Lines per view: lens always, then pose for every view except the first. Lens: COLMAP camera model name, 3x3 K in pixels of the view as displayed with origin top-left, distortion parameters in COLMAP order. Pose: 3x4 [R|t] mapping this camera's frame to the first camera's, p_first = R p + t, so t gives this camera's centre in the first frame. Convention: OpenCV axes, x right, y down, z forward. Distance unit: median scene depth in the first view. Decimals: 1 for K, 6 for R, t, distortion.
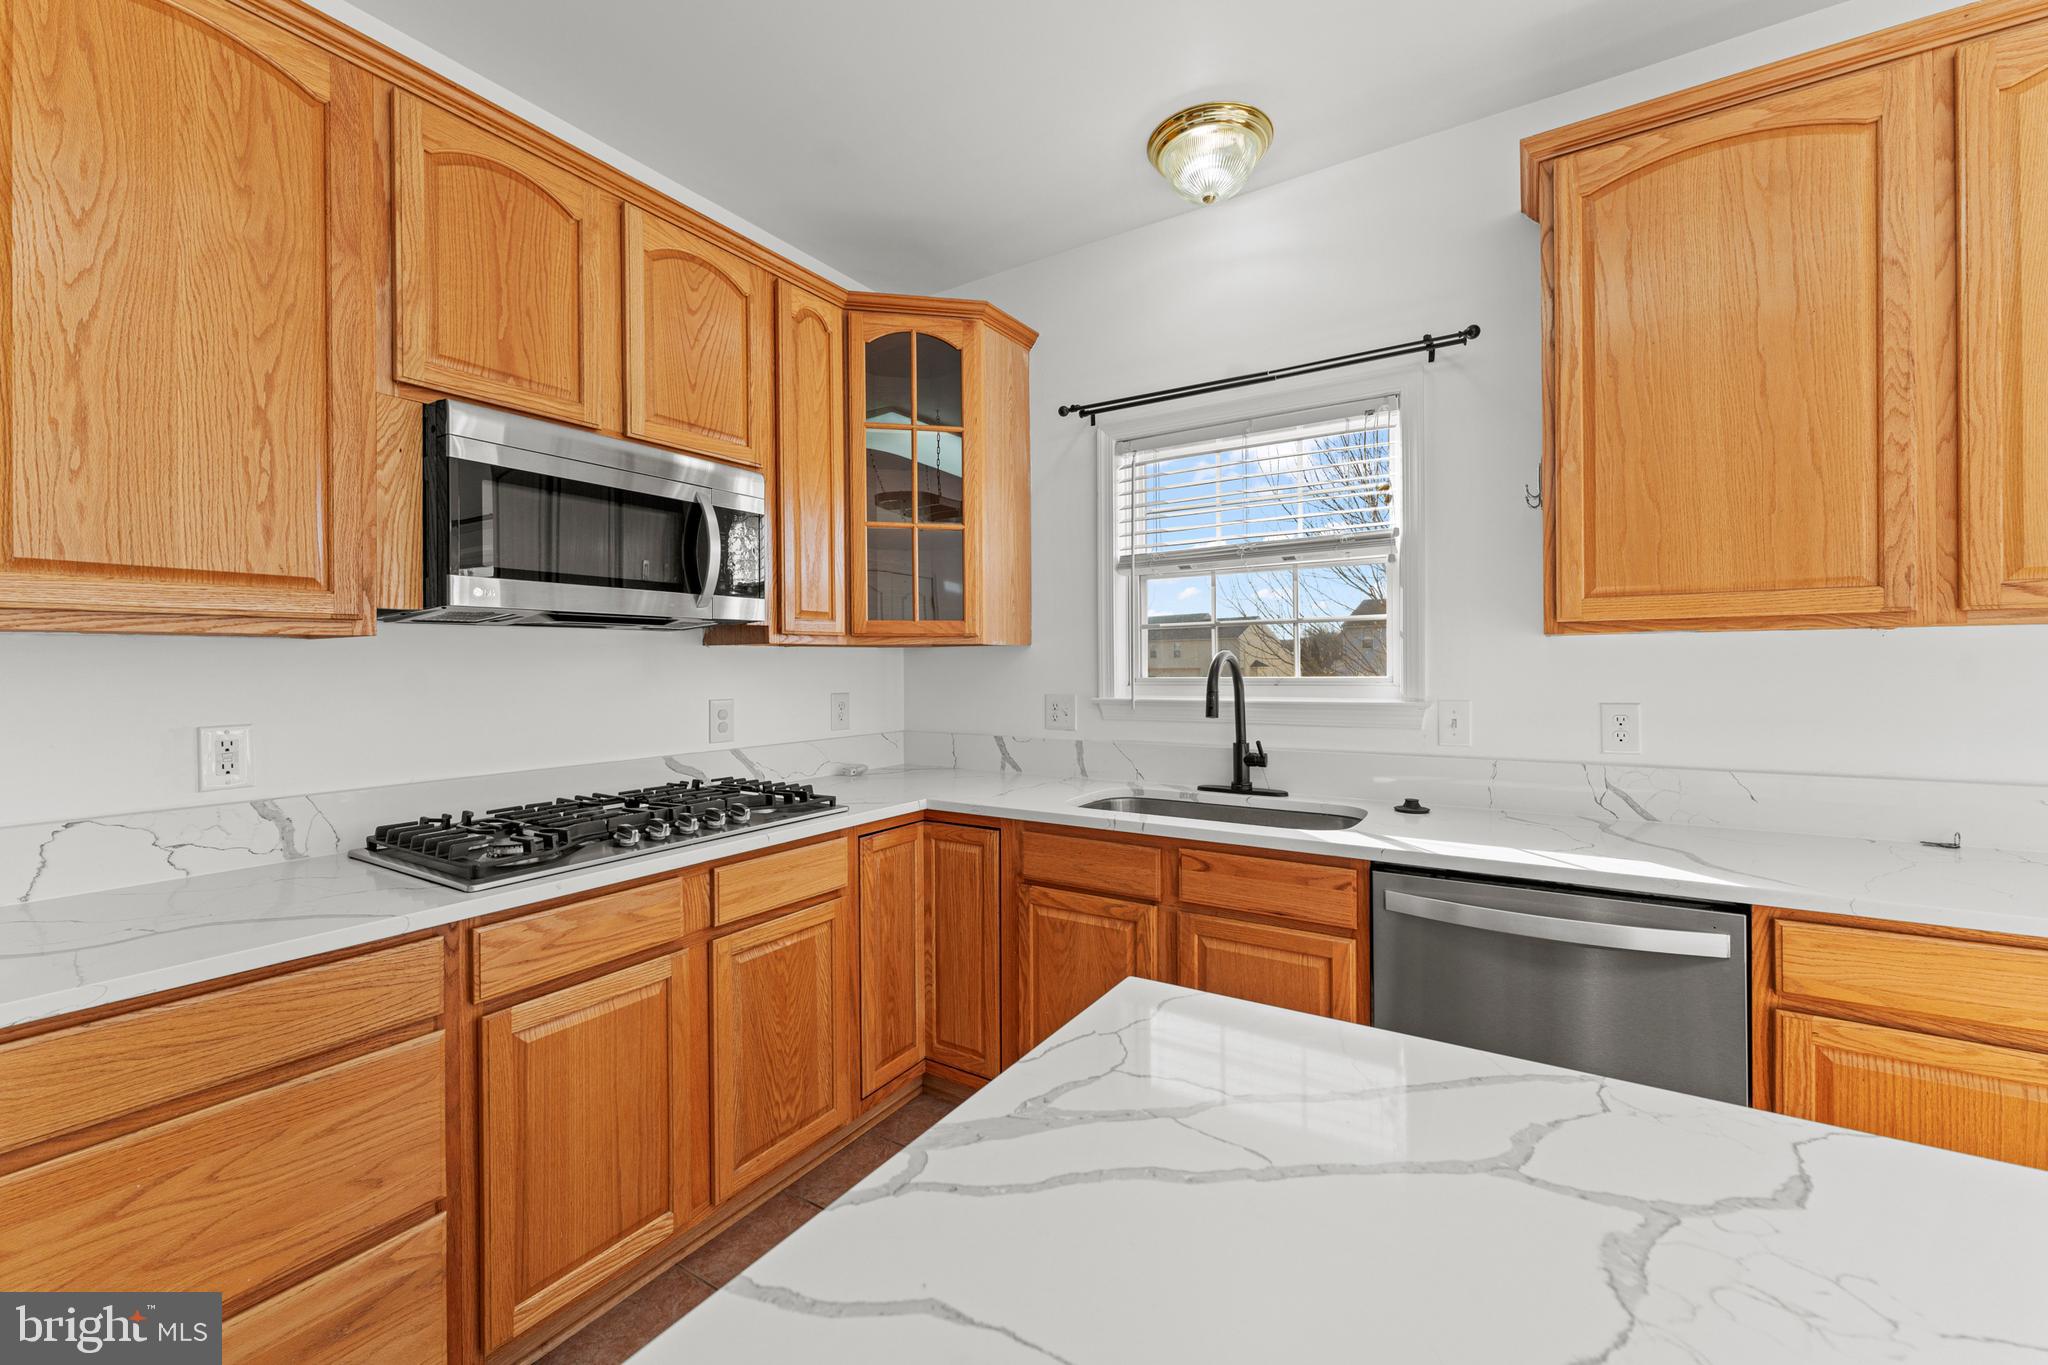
lens RADIAL K [[819.7, 0, 1017.4], [0, 819.7, 666.2], [0, 0, 1]] dist [0.002554, -0.000412]
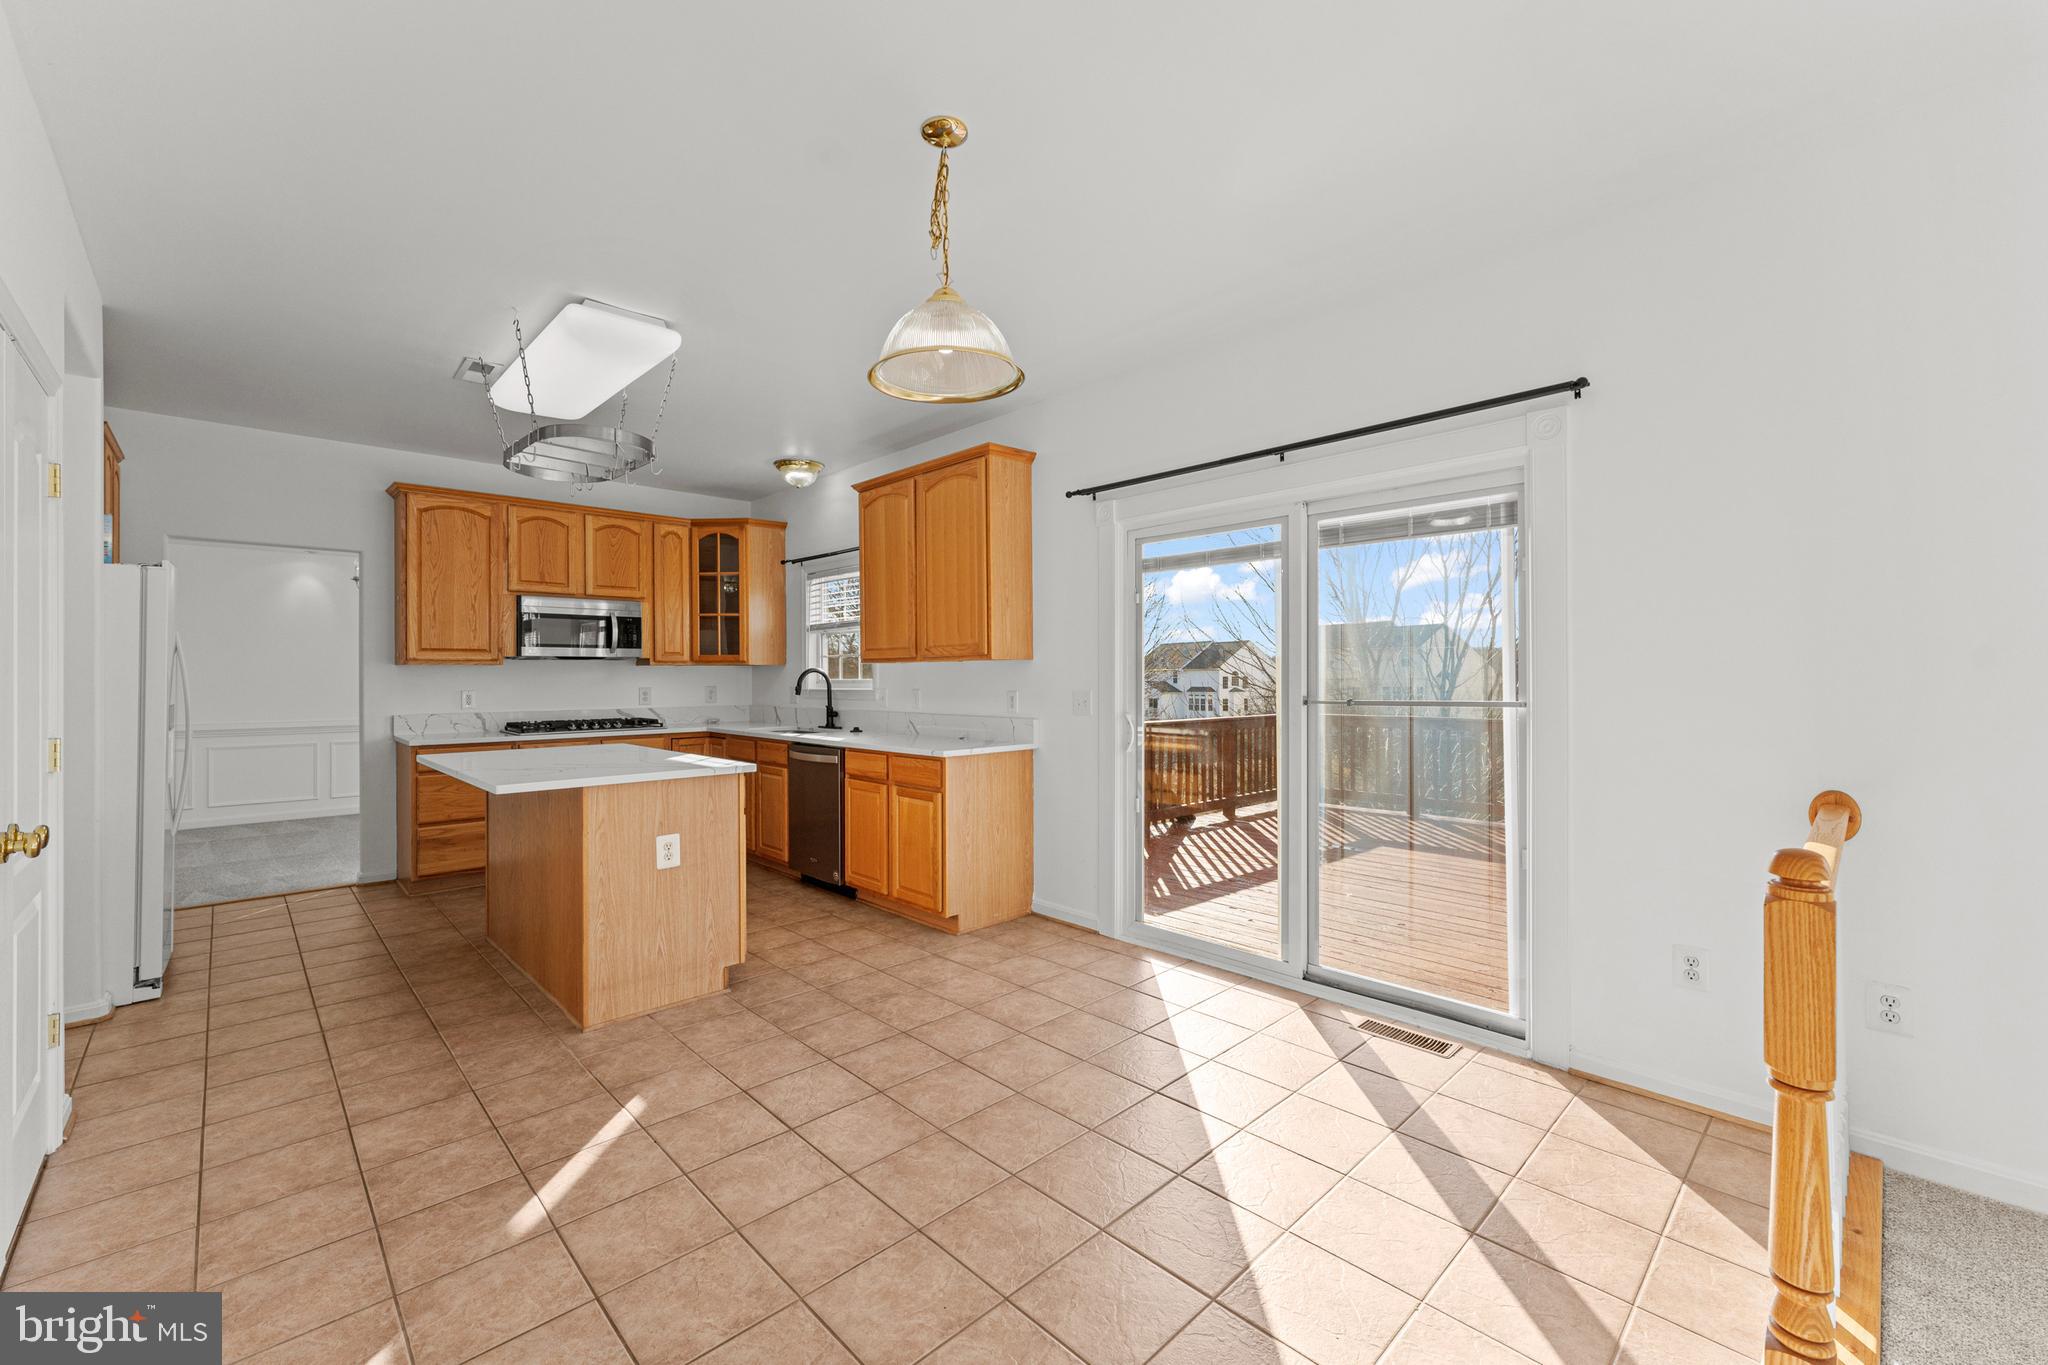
lens RADIAL K [[819.7, 0, 1016.8], [0, 819.7, 676.4], [0, 0, 1]] dist [0.002554, -0.000412]
pose [[0.971303, 0.002973, -0.237829, 1.650381], [-0.002515, 0.999994, 0.002229, -0.001240], [0.237834, -0.001567, 0.971305, -1.419717]]
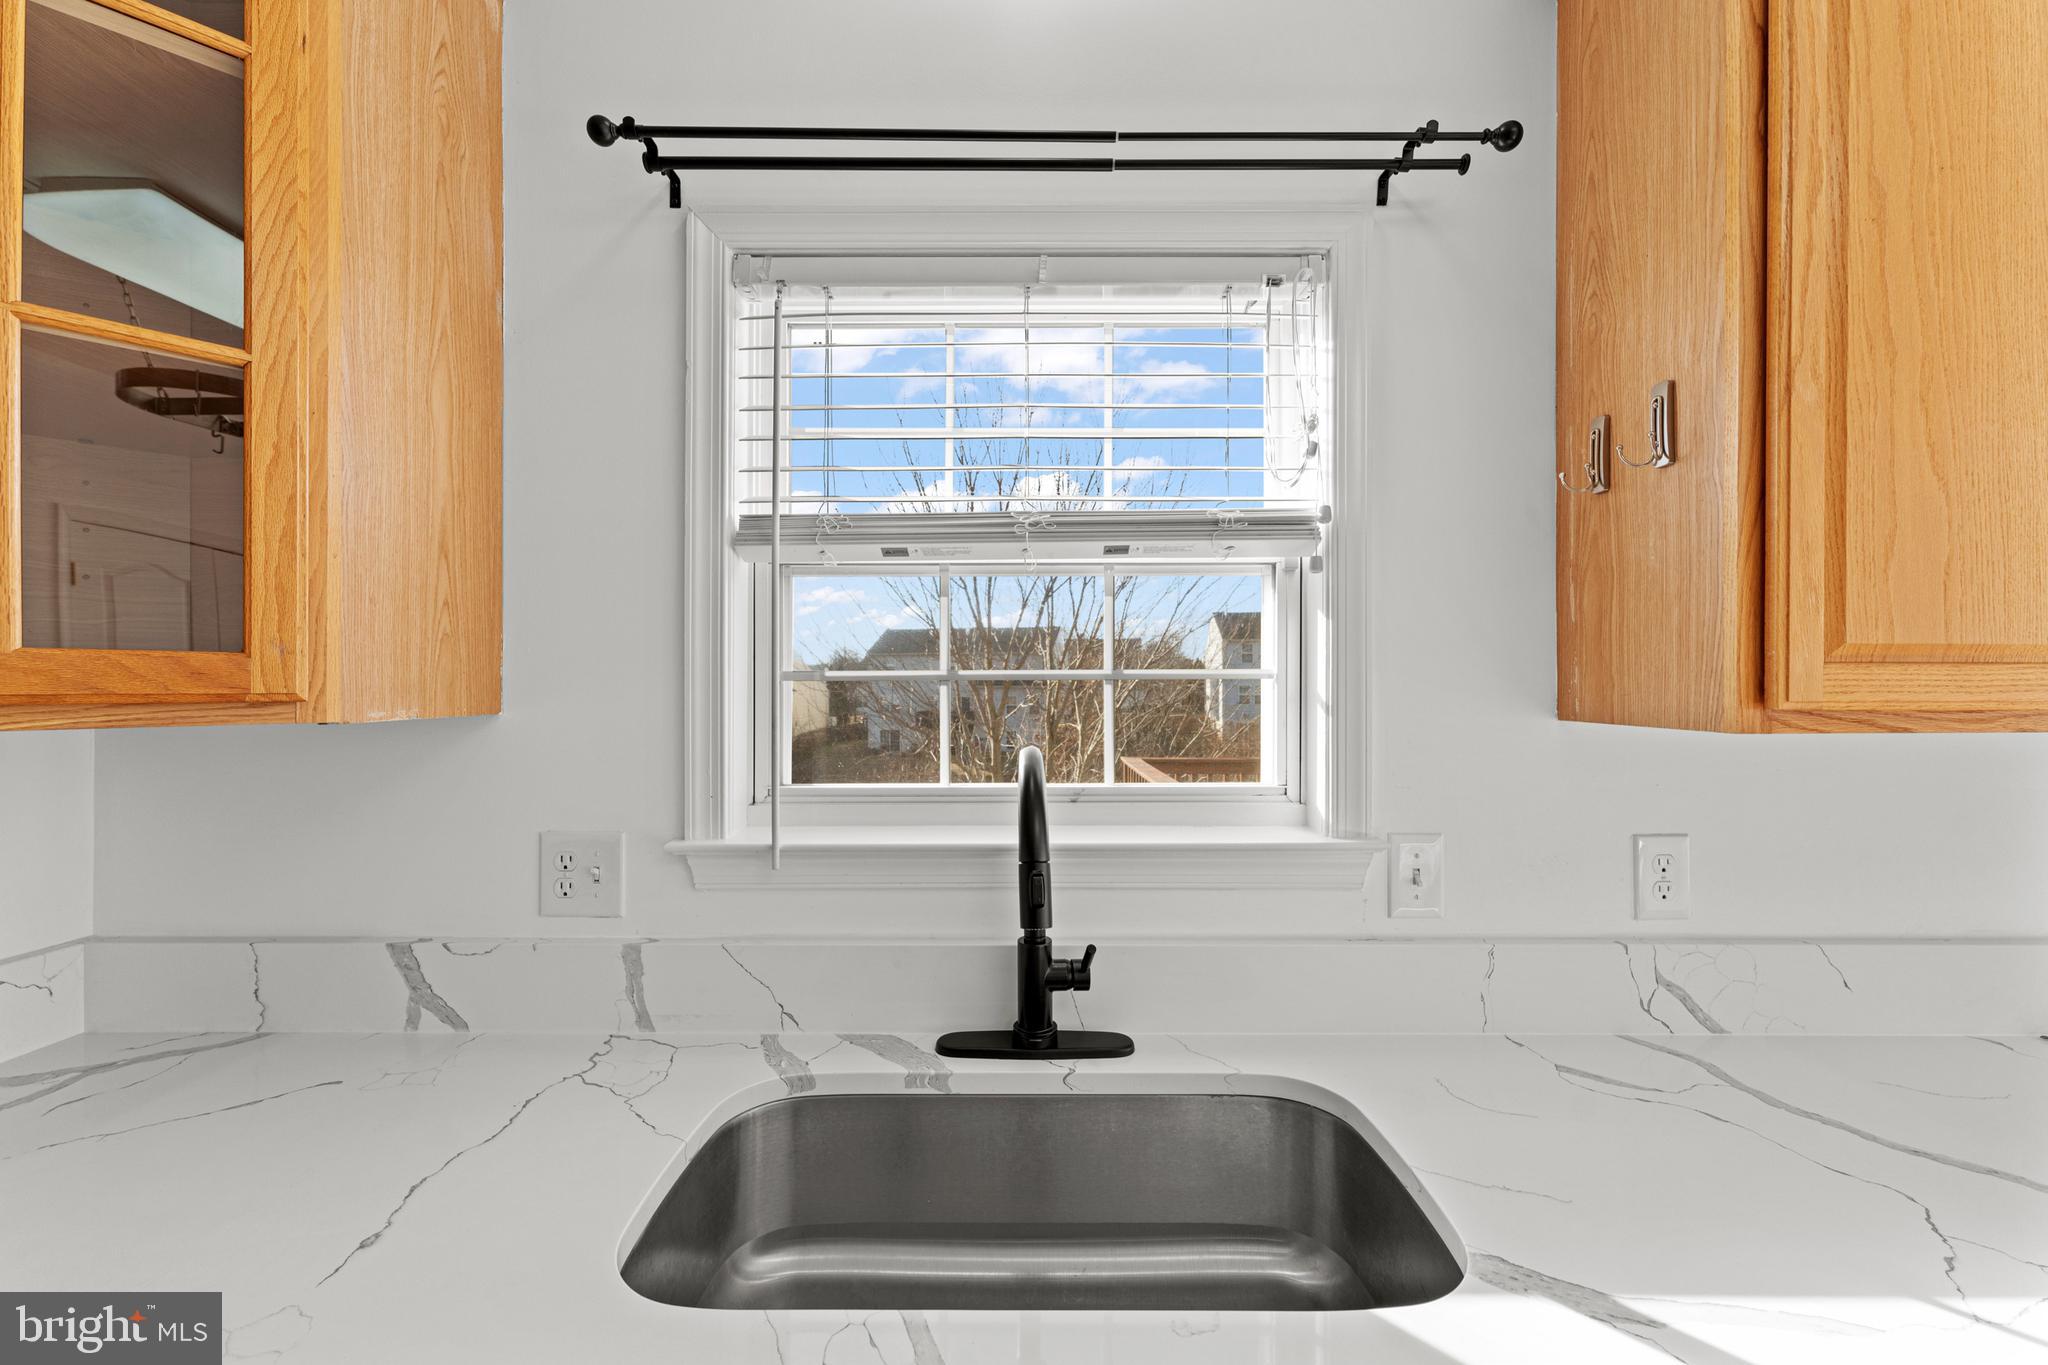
lens RADIAL K [[819.7, 0, 1027.1], [0, 819.7, 687.3], [0, 0, 1]] dist [0.002554, -0.000412]
pose [[0.839240, 0.008397, 0.543697, 0.021336], [-0.006374, 0.999964, -0.005605, -0.055818], [-0.543724, 0.001238, 0.839263, 0.750618]]
